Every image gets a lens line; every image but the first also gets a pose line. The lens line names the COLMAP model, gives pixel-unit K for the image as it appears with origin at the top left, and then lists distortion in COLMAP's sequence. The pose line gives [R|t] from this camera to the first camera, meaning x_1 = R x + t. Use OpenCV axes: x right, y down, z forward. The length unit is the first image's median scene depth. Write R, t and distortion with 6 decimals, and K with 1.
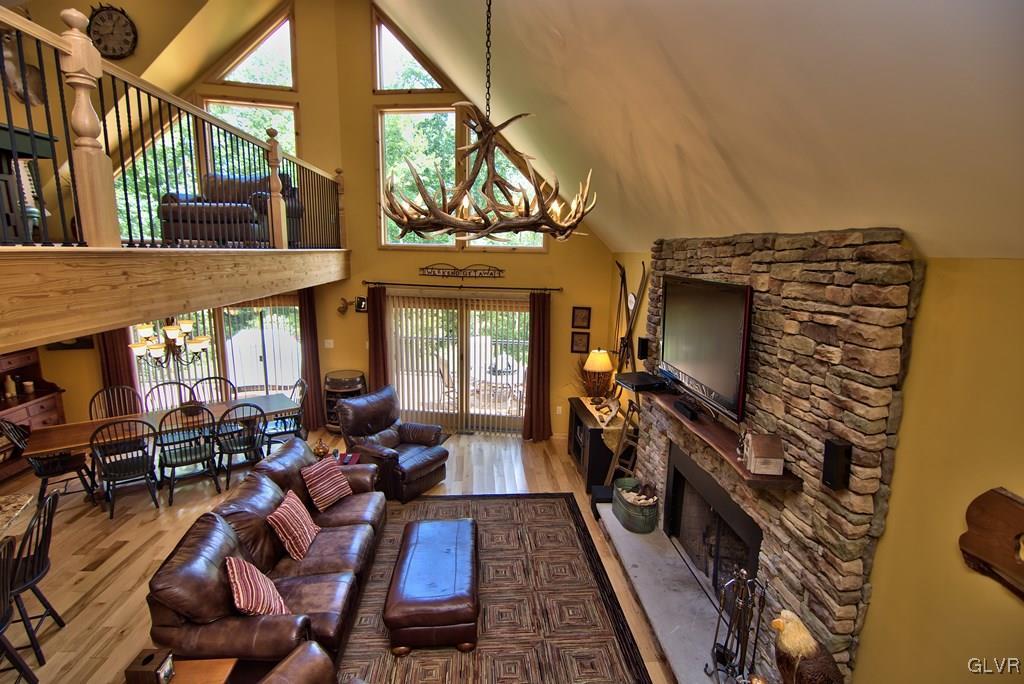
lens RADIAL K [[493.1, 0, 512.0], [0, 493.1, 342.0], [0, 0, 1]] dist [0.000838, -0.012695]
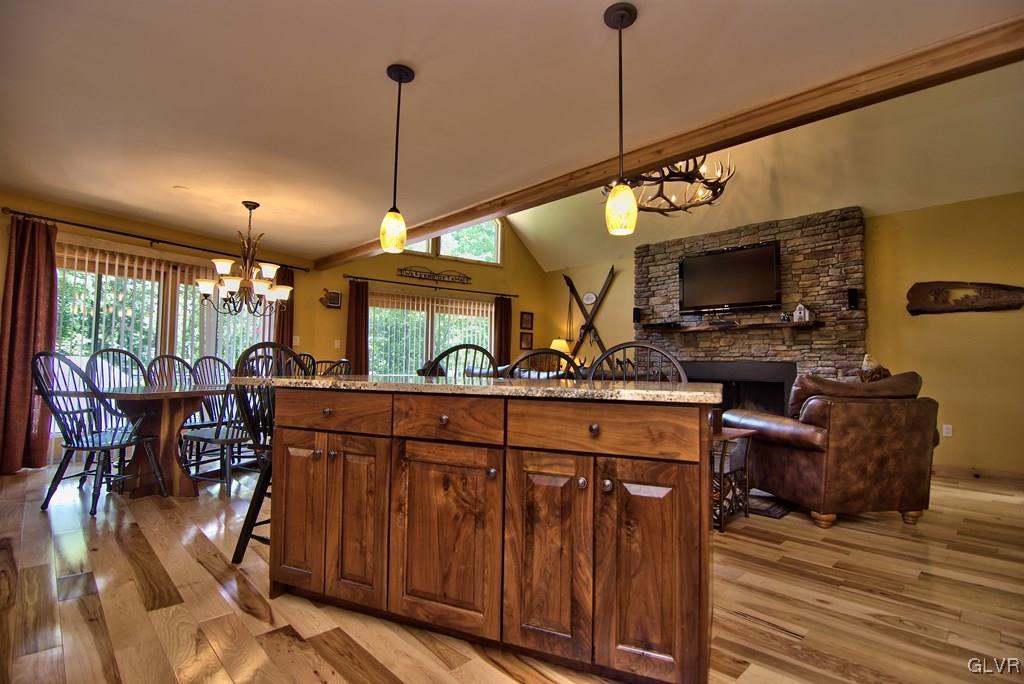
lens RADIAL K [[490.3, 0, 515.9], [0, 490.3, 343.5], [0, 0, 1]] dist [-0.002677, -0.013508]
pose [[0.759290, 0.029863, 0.650066, -0.956865], [0.113323, 0.977615, -0.177274, 0.311992], [-0.640809, 0.208270, 0.738910, 0.150103]]
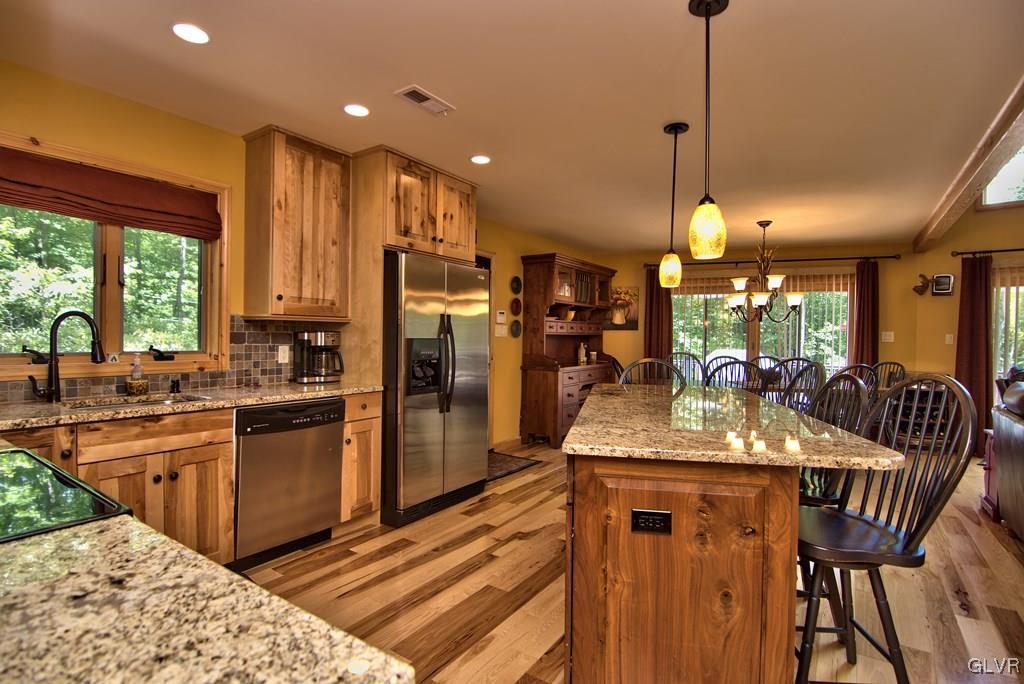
lens RADIAL K [[493.9, 0, 516.0], [0, 493.9, 342.8], [0, 0, 1]] dist [-0.002875, -0.014283]
pose [[0.786568, 0.002392, -0.617500, -0.529818], [-0.112746, 0.983739, -0.139804, 0.288217], [0.607124, 0.179586, 0.774047, 0.026992]]
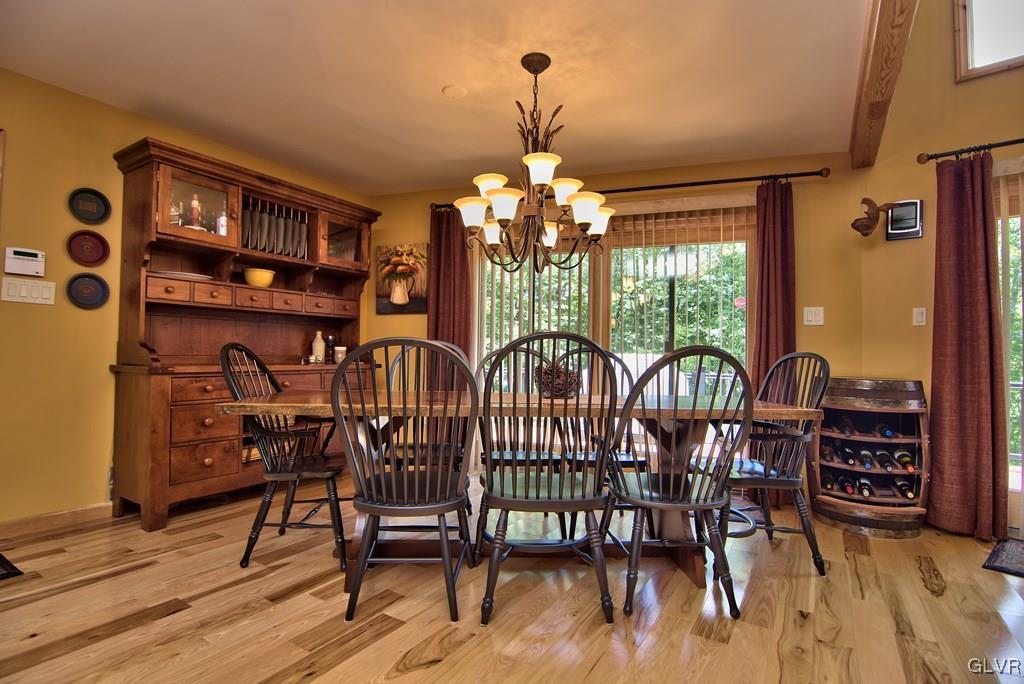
lens RADIAL K [[501.7, 0, 516.3], [0, 501.7, 344.0], [0, 0, 1]] dist [-0.000353, -0.014374]
pose [[0.813546, -0.018081, -0.581219, -0.487417], [-0.106575, 0.977950, -0.179598, 0.211532], [0.571651, 0.208055, 0.793680, 0.718404]]
